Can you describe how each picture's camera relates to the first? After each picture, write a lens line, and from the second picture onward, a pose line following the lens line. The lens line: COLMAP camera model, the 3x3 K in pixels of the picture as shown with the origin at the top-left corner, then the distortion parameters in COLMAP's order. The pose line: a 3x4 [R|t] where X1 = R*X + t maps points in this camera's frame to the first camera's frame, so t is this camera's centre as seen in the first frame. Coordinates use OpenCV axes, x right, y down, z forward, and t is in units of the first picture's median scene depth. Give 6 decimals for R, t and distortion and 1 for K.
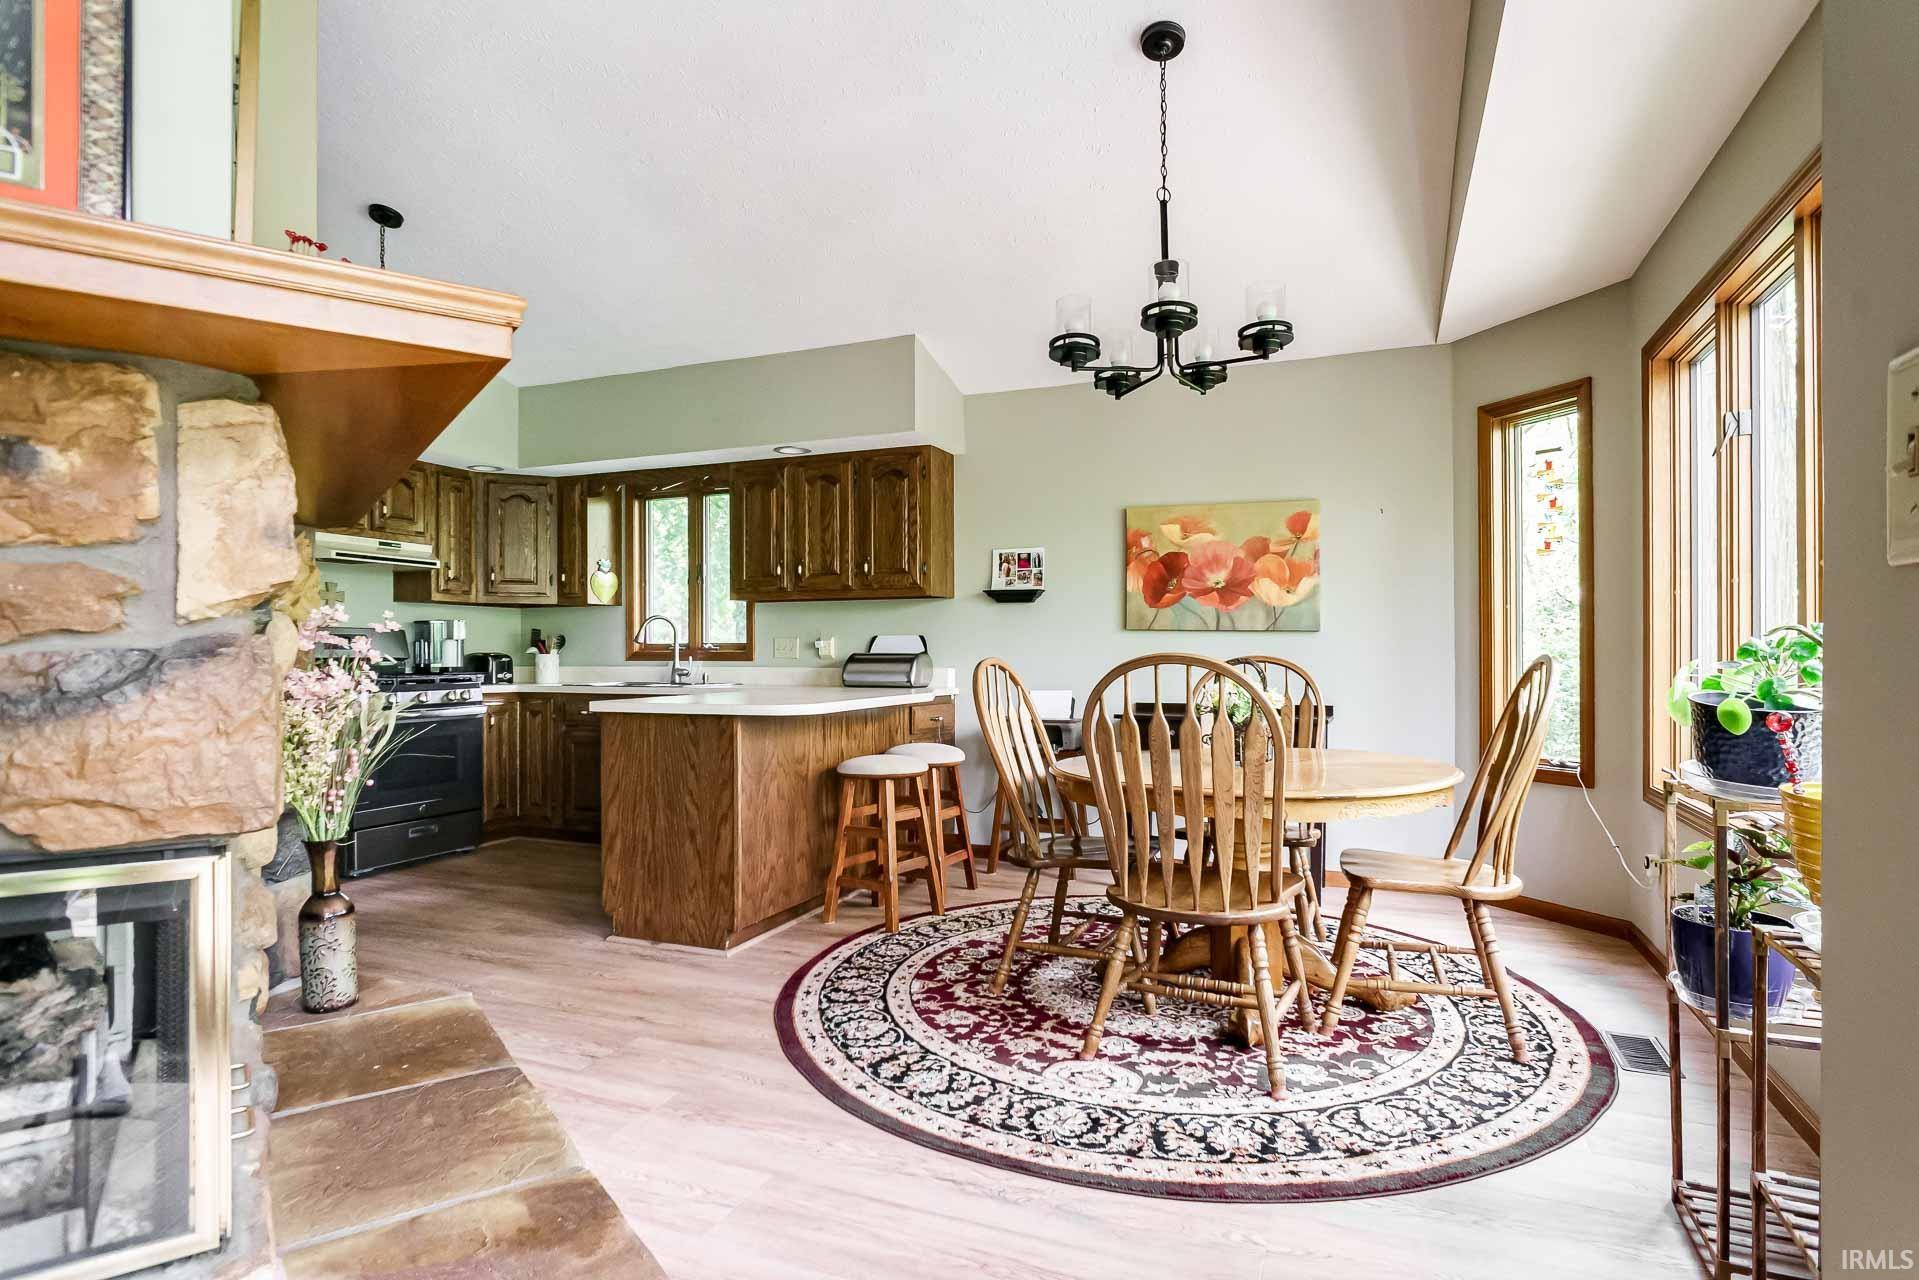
lens RADIAL K [[1007.5, 0, 947.3], [0, 1007.5, 652.5], [0, 0, 1]] dist [-0.011379, 0.002877]
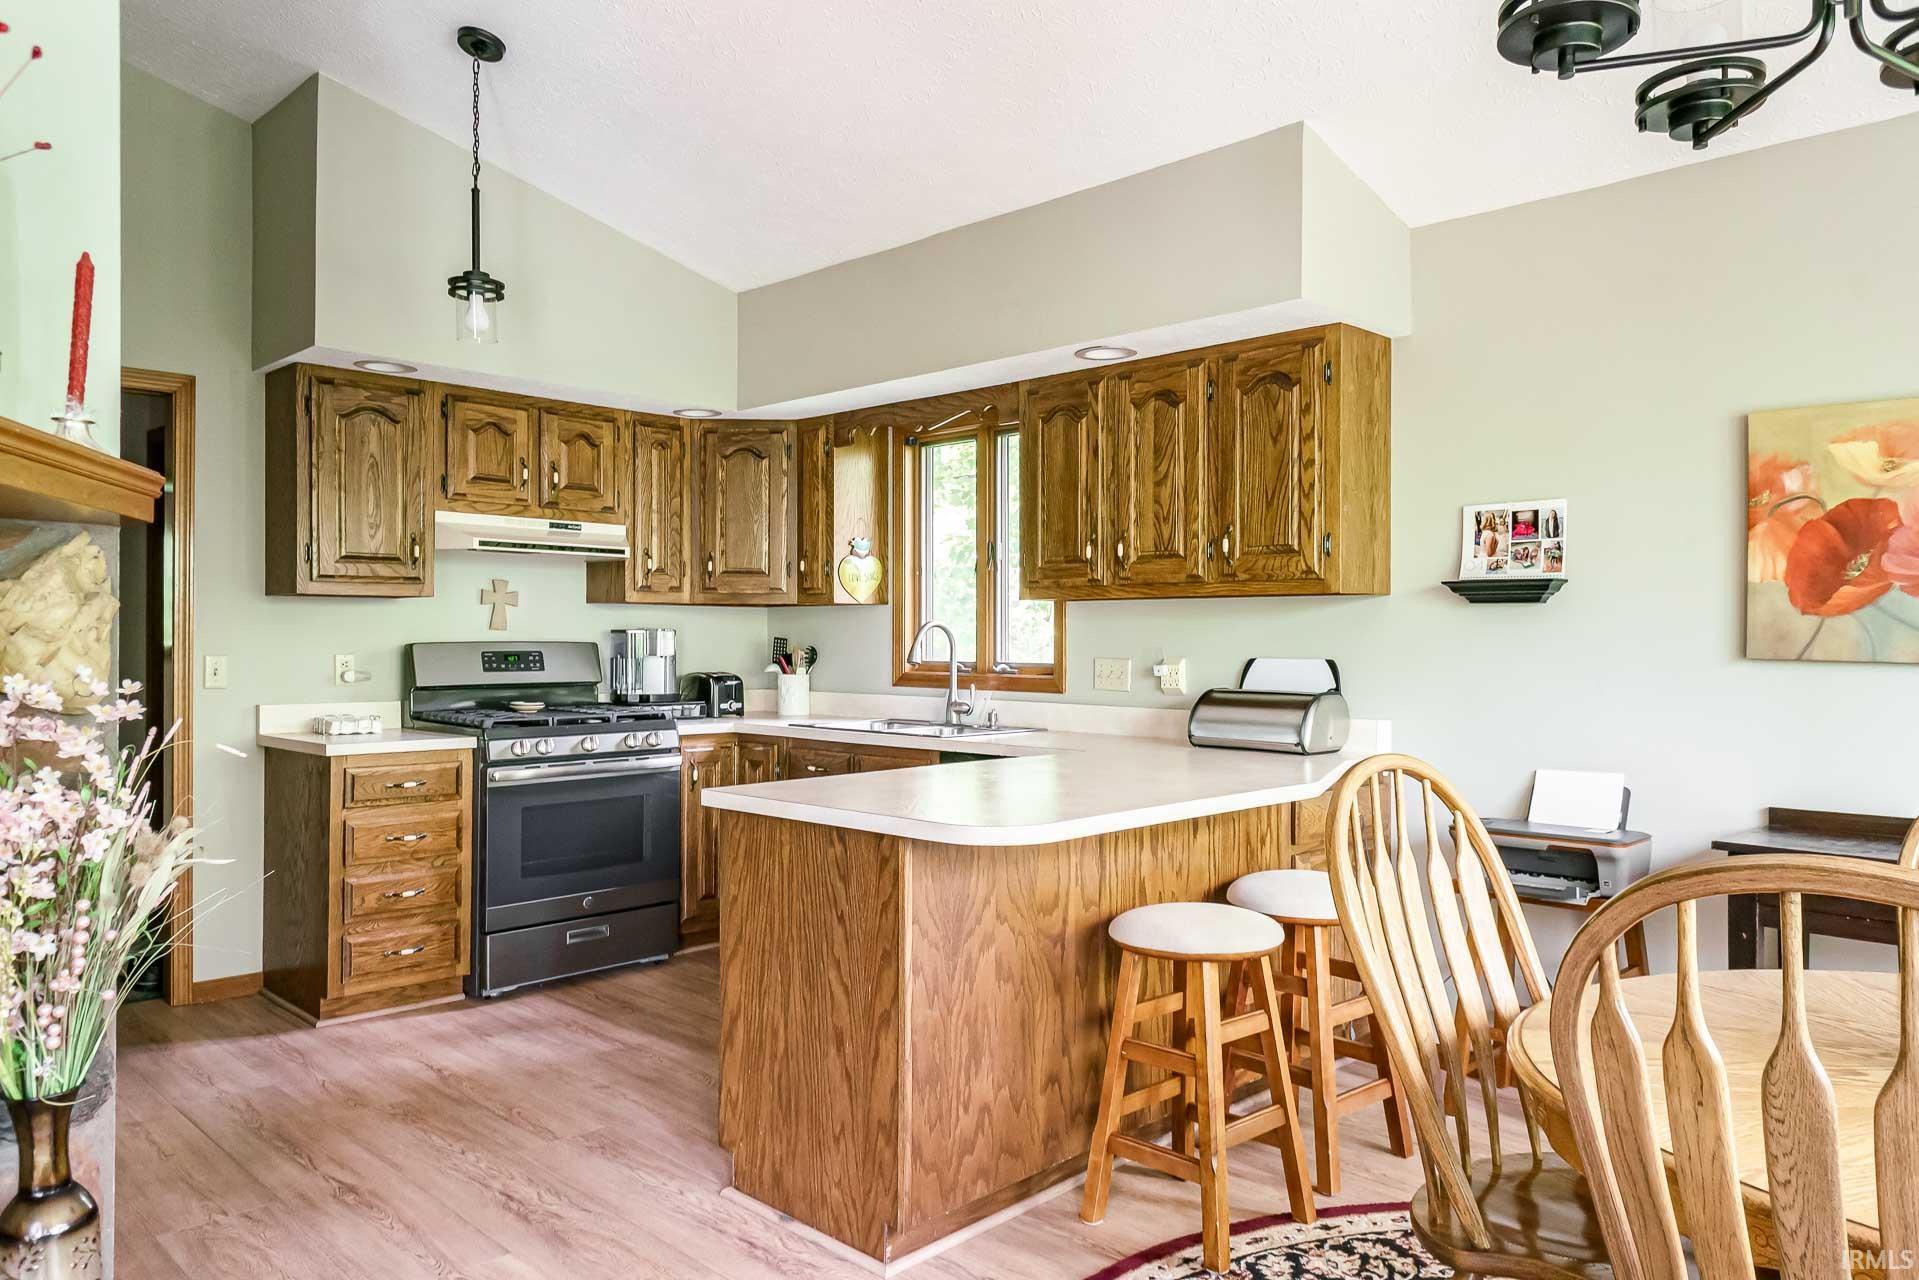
lens RADIAL K [[1309.7, 0, 954.9], [0, 1309.7, 638.1], [0, 0, 1]] dist [0.031345, -0.008747]
pose [[0.928730, 0.003900, -0.370736, 0.057385], [-0.003364, 0.999992, 0.002091, -0.032964], [0.370742, -0.000695, 0.928736, 0.249794]]
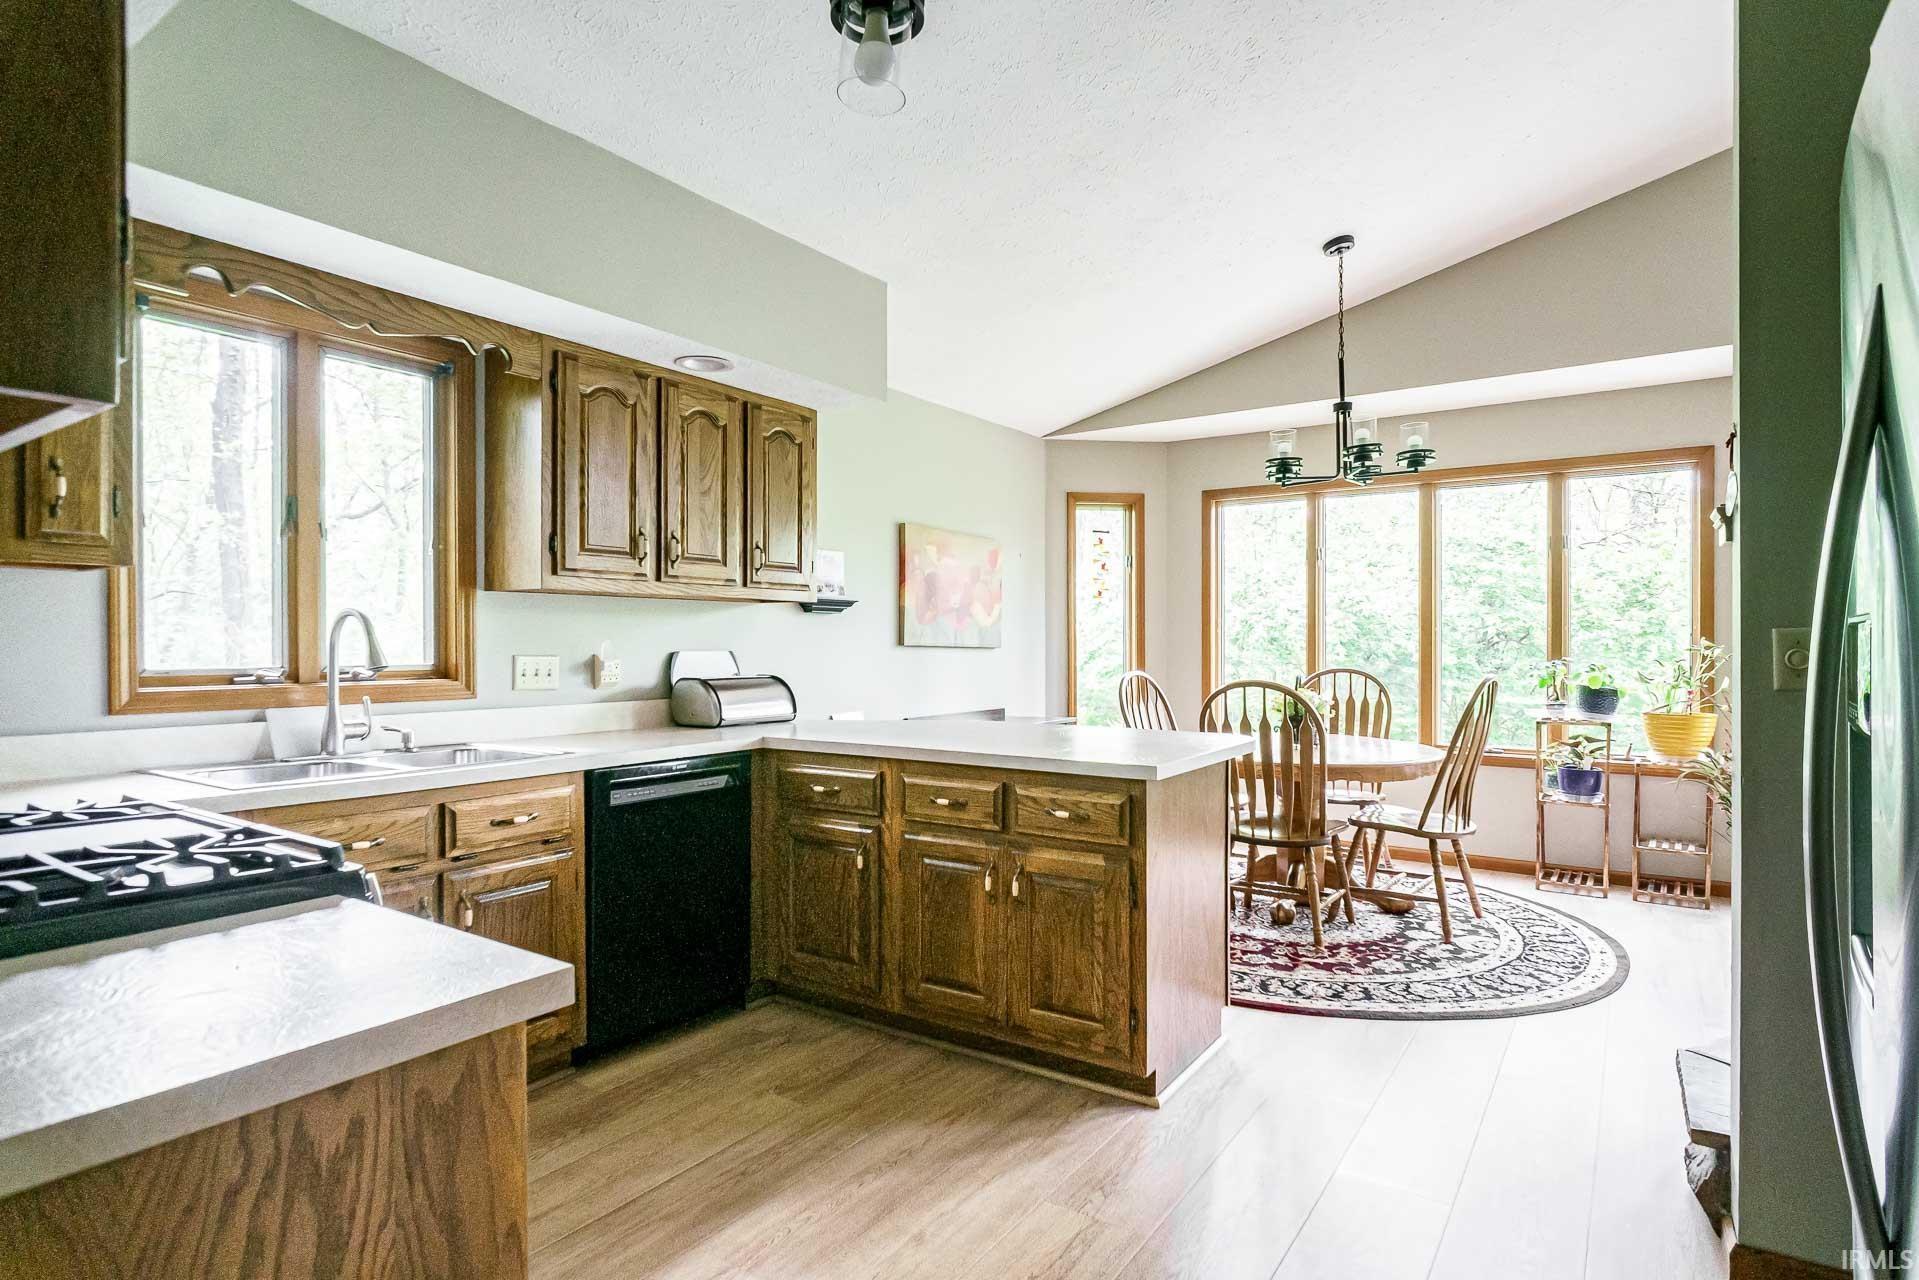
lens RADIAL K [[1007.5, 0, 955.6], [0, 1007.5, 645.7], [0, 0, 1]] dist [-0.011379, 0.002877]
pose [[0.194392, -0.003109, 0.980919, -0.792583], [-0.003541, 0.999986, 0.003871, -0.026610], [-0.980918, -0.004226, 0.194378, 0.761003]]
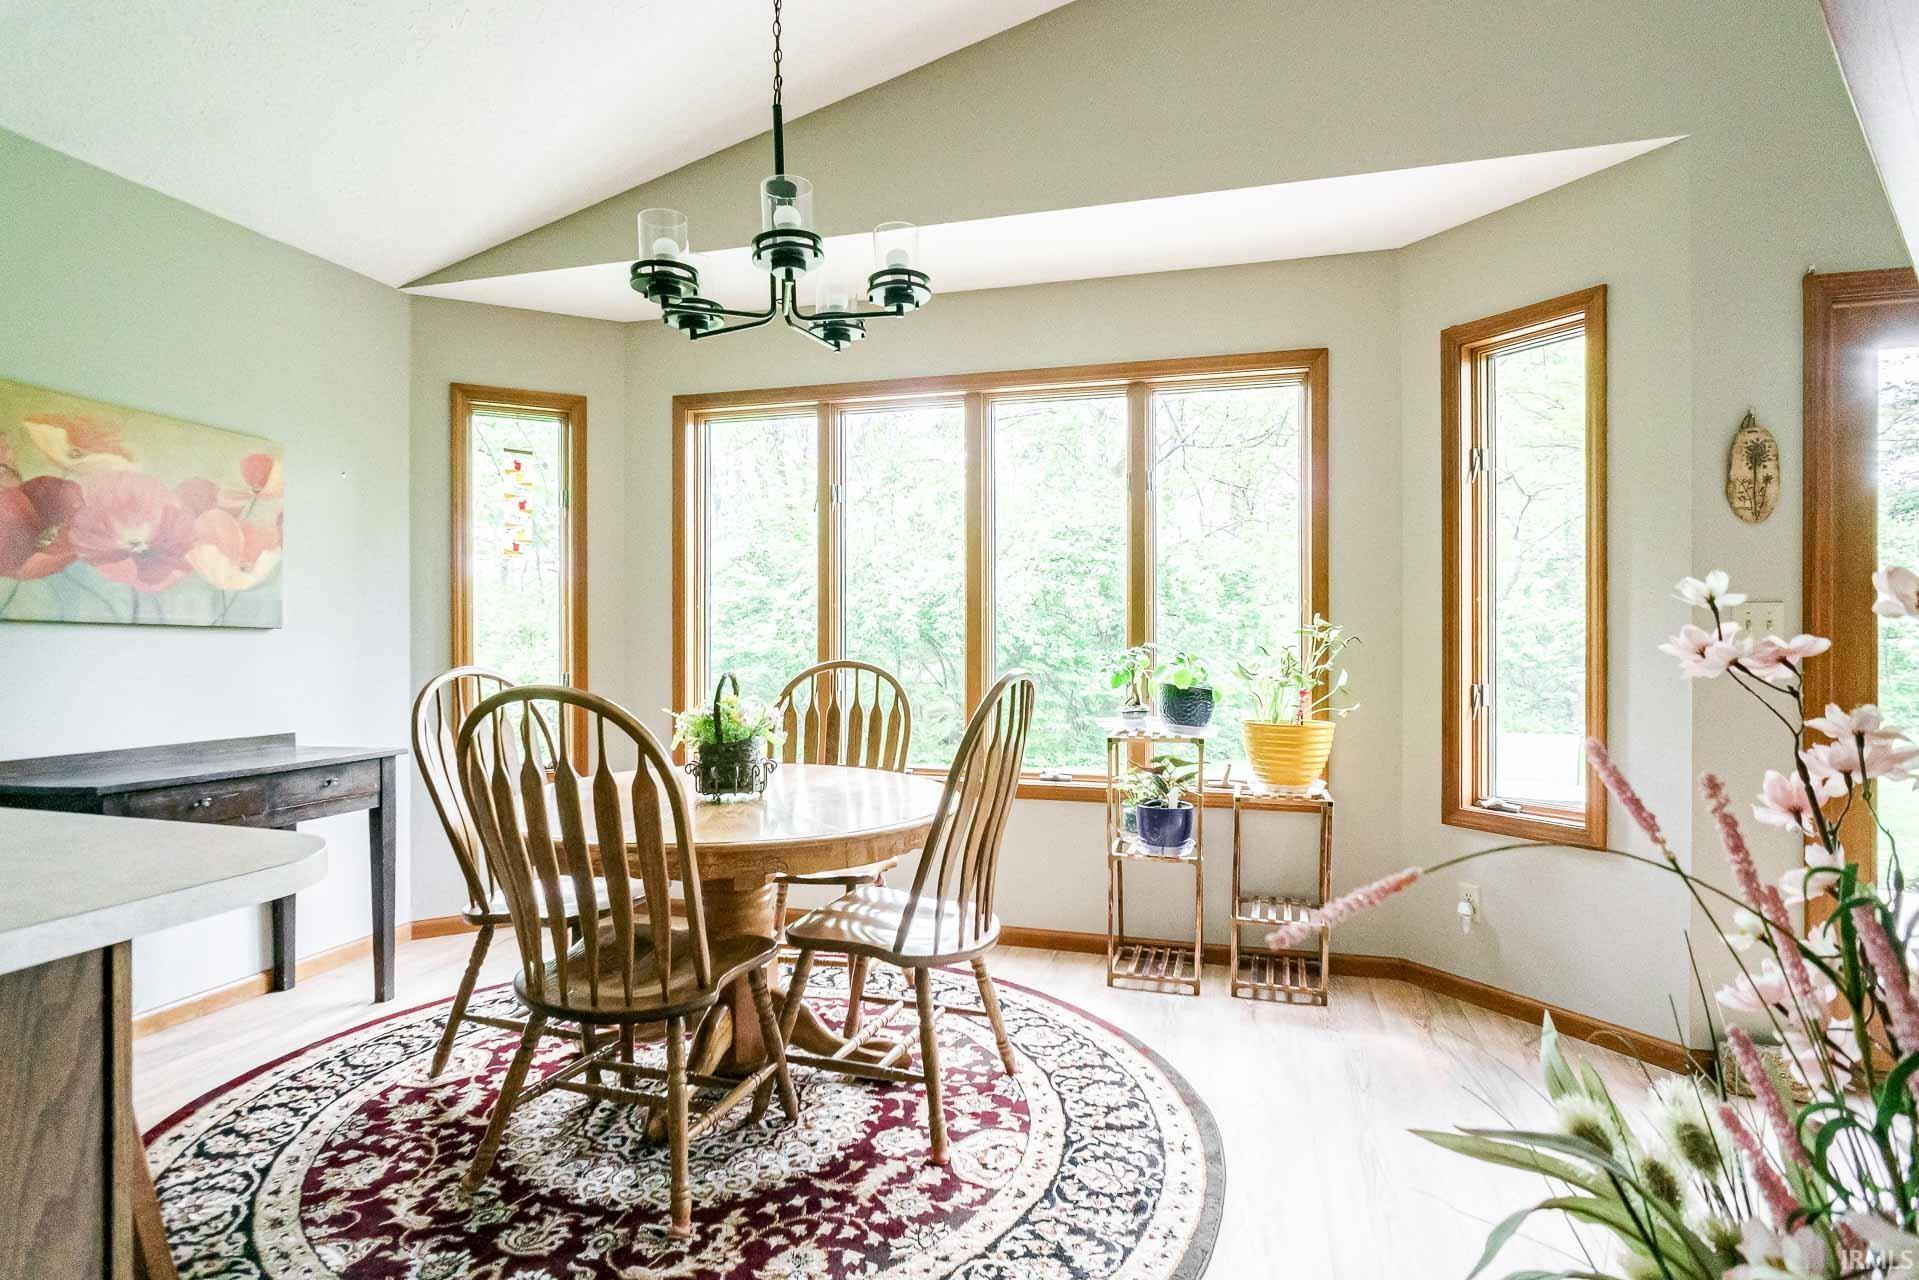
lens RADIAL K [[1007.5, 0, 953.5], [0, 1007.5, 639.2], [0, 0, 1]] dist [-0.011379, 0.002877]
pose [[-0.127373, -0.000735, 0.991855, -0.364559], [-0.005618, 0.999984, 0.000020, -0.015340], [-0.991839, -0.005570, -0.127375, 0.579842]]
